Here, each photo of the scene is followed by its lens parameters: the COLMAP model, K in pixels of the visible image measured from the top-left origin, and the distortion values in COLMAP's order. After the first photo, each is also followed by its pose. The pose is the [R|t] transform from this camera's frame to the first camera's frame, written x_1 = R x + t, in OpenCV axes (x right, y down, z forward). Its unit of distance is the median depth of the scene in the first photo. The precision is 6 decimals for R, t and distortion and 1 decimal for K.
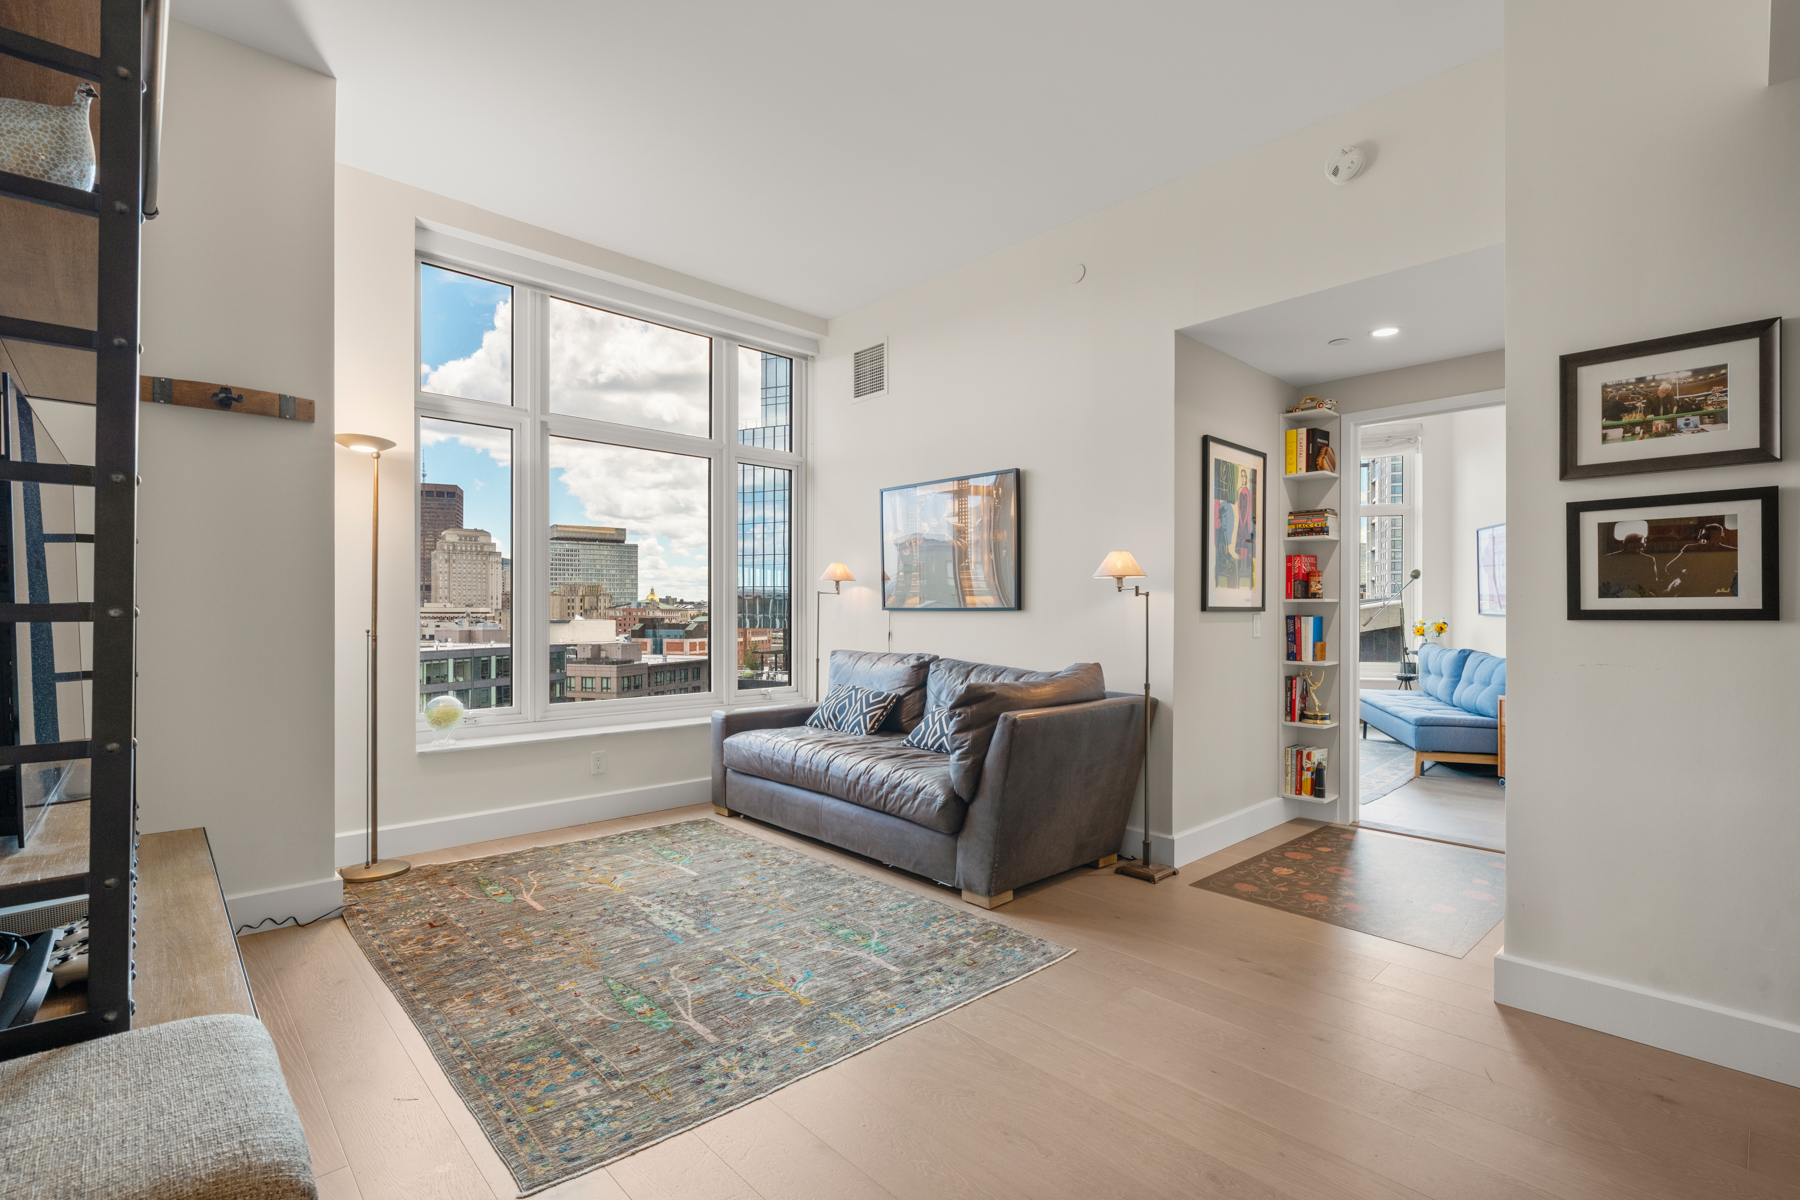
lens RADIAL K [[820.9, 0, 902.7], [0, 820.9, 610.6], [0, 0, 1]] dist [-0.002295, -0.000078]
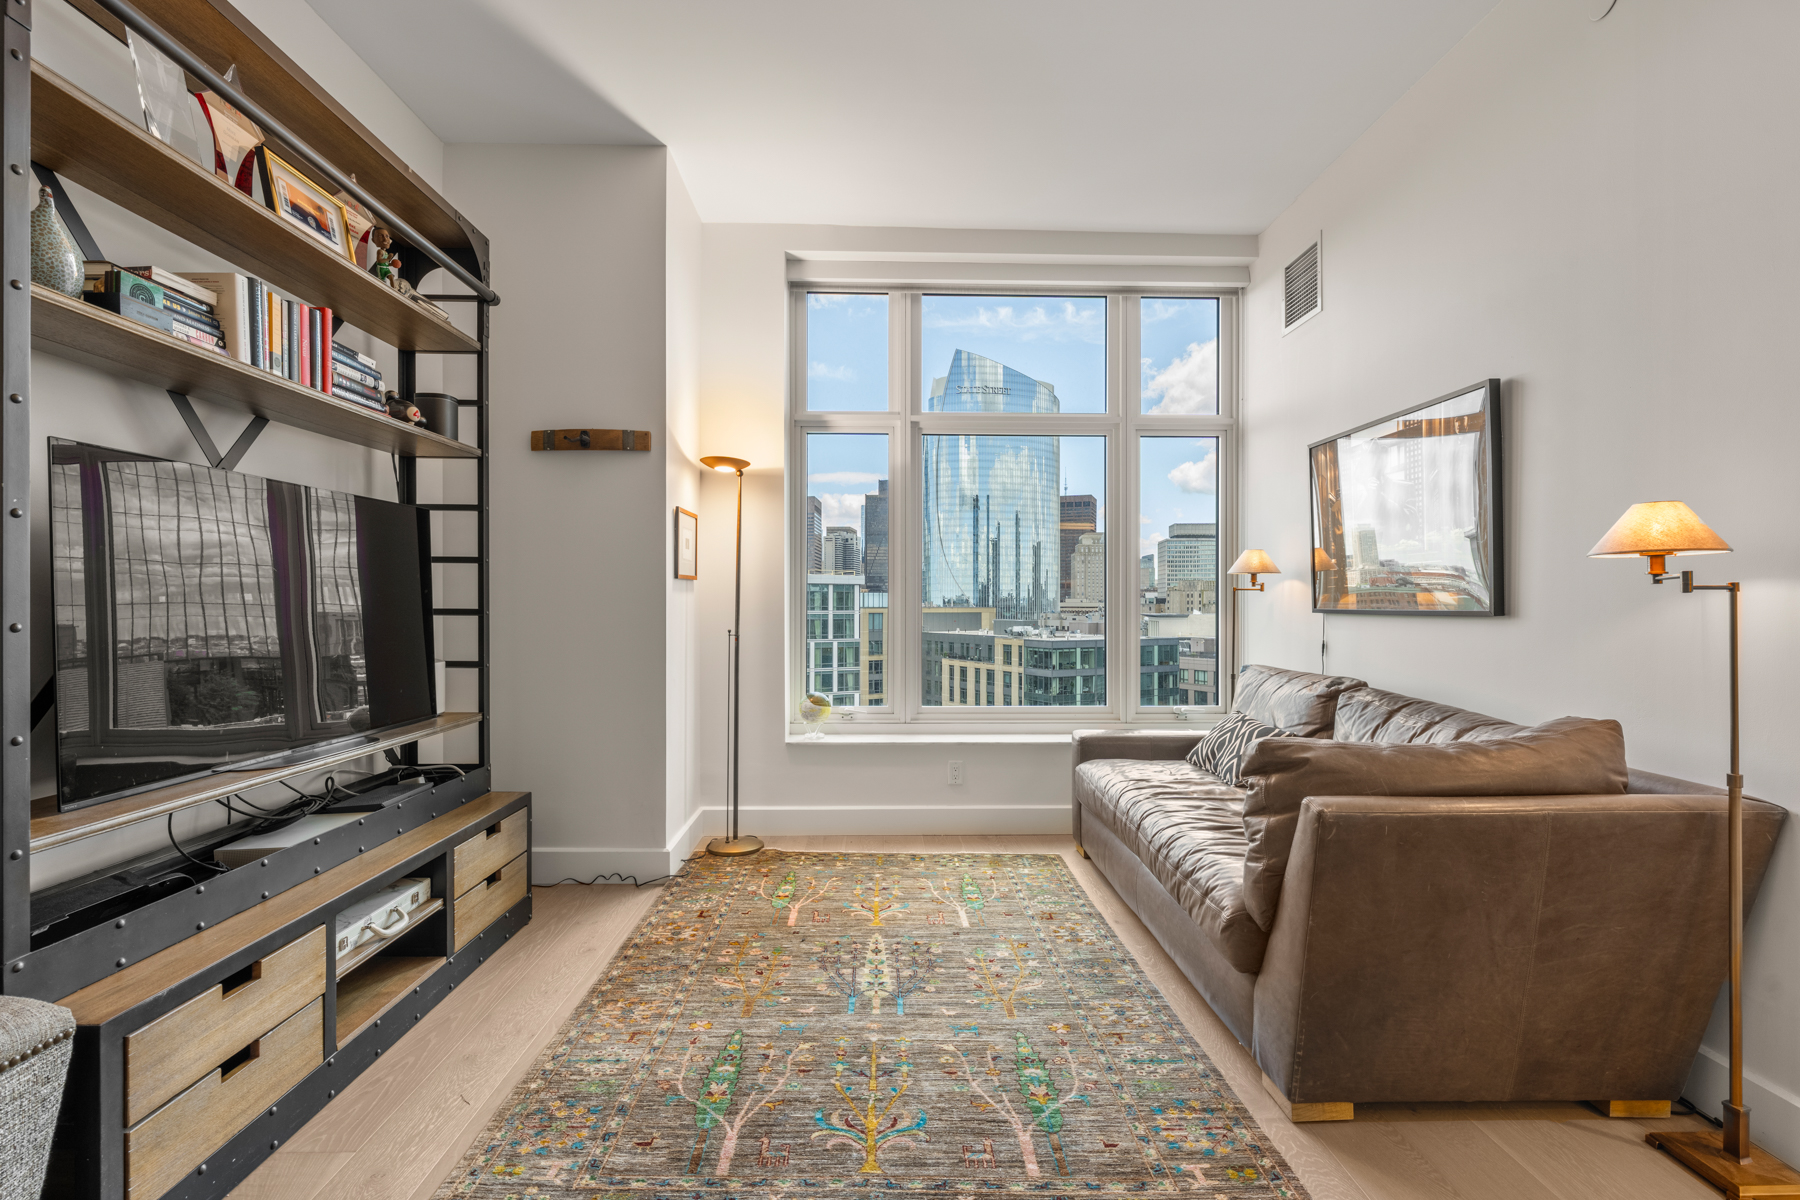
lens RADIAL K [[802.5, 0, 902.0], [0, 802.5, 603.8], [0, 0, 1]] dist [-0.002806, -0.000072]
pose [[0.745037, -0.001507, -0.667021, 0.280780], [0.000249, 0.999998, -0.001981, -0.010963], [0.667023, 0.001310, 0.745036, 0.375098]]
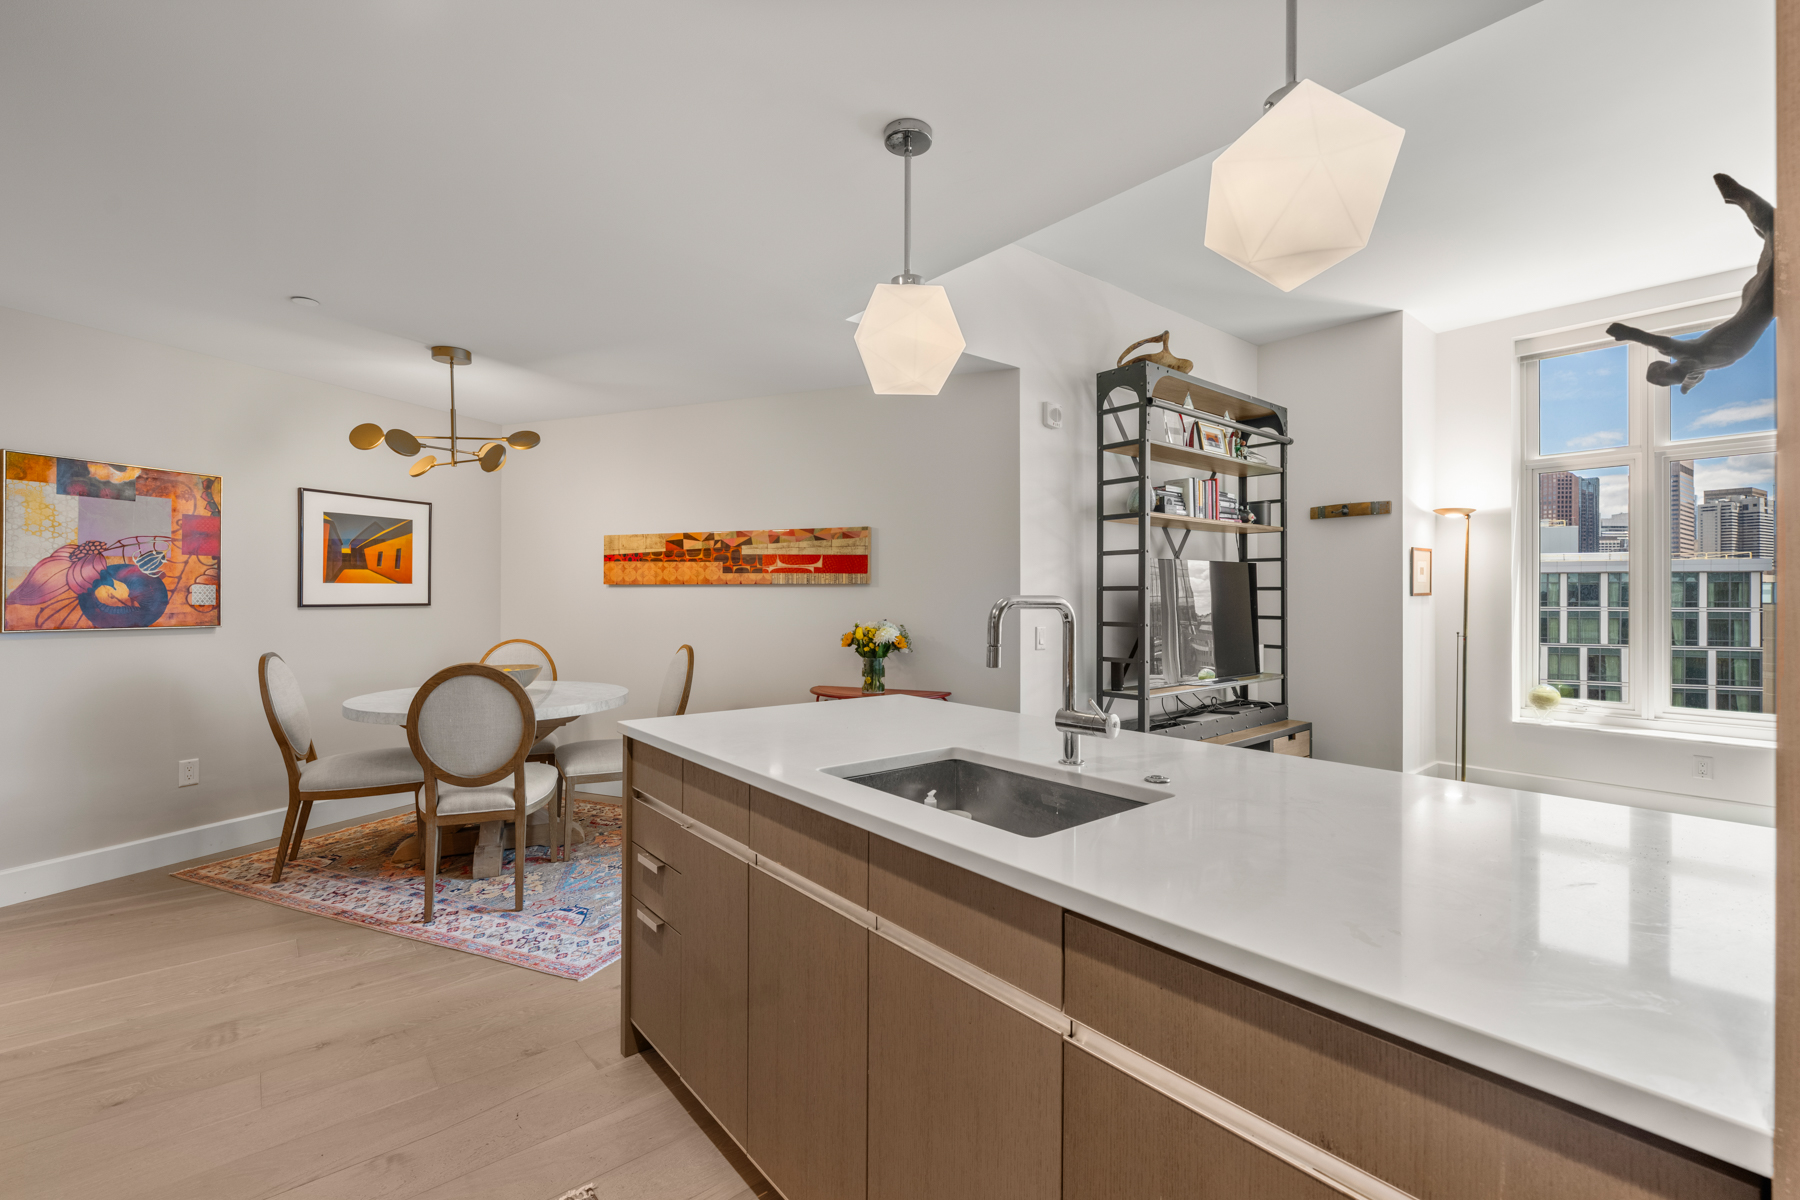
lens RADIAL K [[773.5, 0, 905.7], [0, 773.5, 595.5], [0, 0, 1]] dist [-0.002331, -0.000142]
pose [[-0.055949, -0.004214, -0.998425, 0.939607], [-0.001192, 0.999991, -0.004154, -0.041654], [0.998433, 0.000958, -0.055953, 0.051562]]
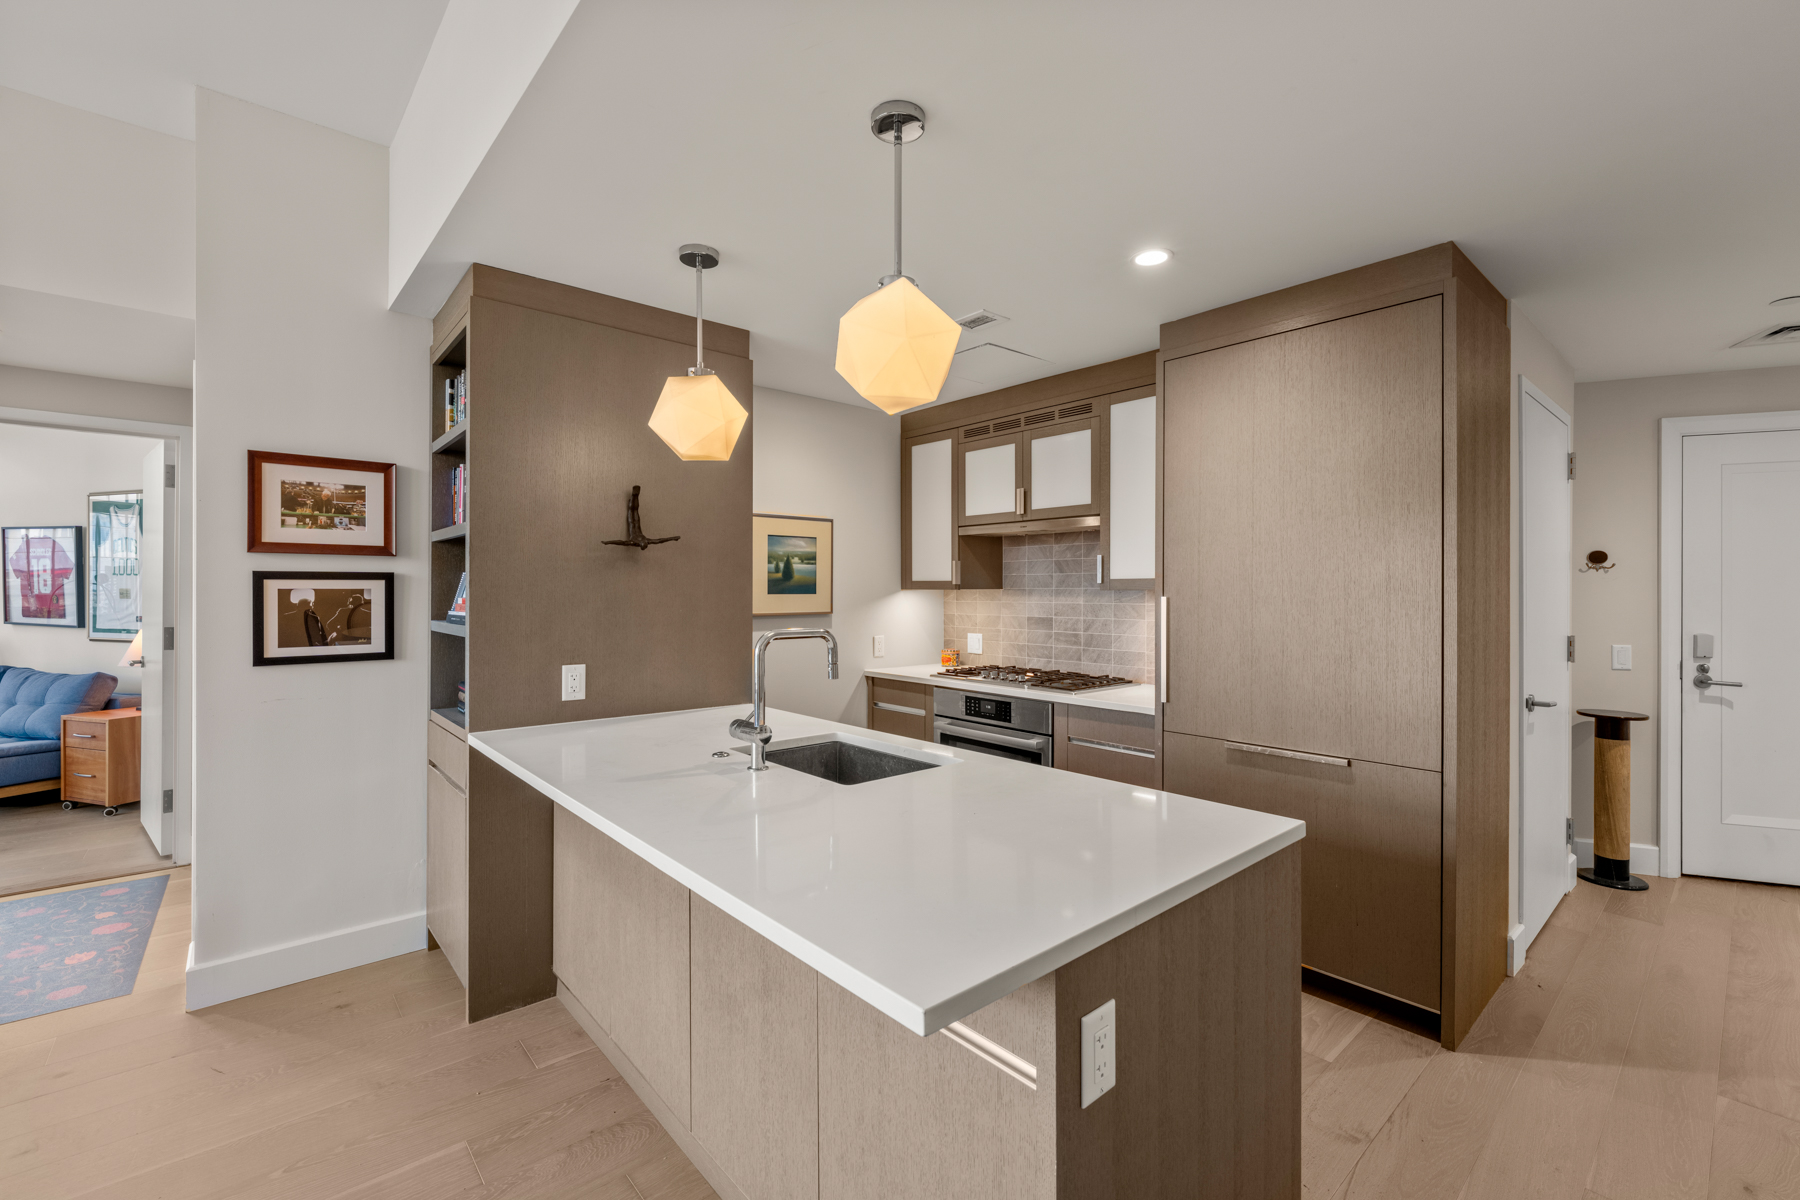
lens RADIAL K [[762.8, 0, 905.7], [0, 762.8, 600.2], [0, 0, 1]] dist [-0.003690, -0.000120]
pose [[0.029847, -0.011103, 0.999493, -0.215522], [-0.003345, 0.999932, 0.011208, -0.075843], [-0.999549, -0.003678, 0.029808, -0.005294]]
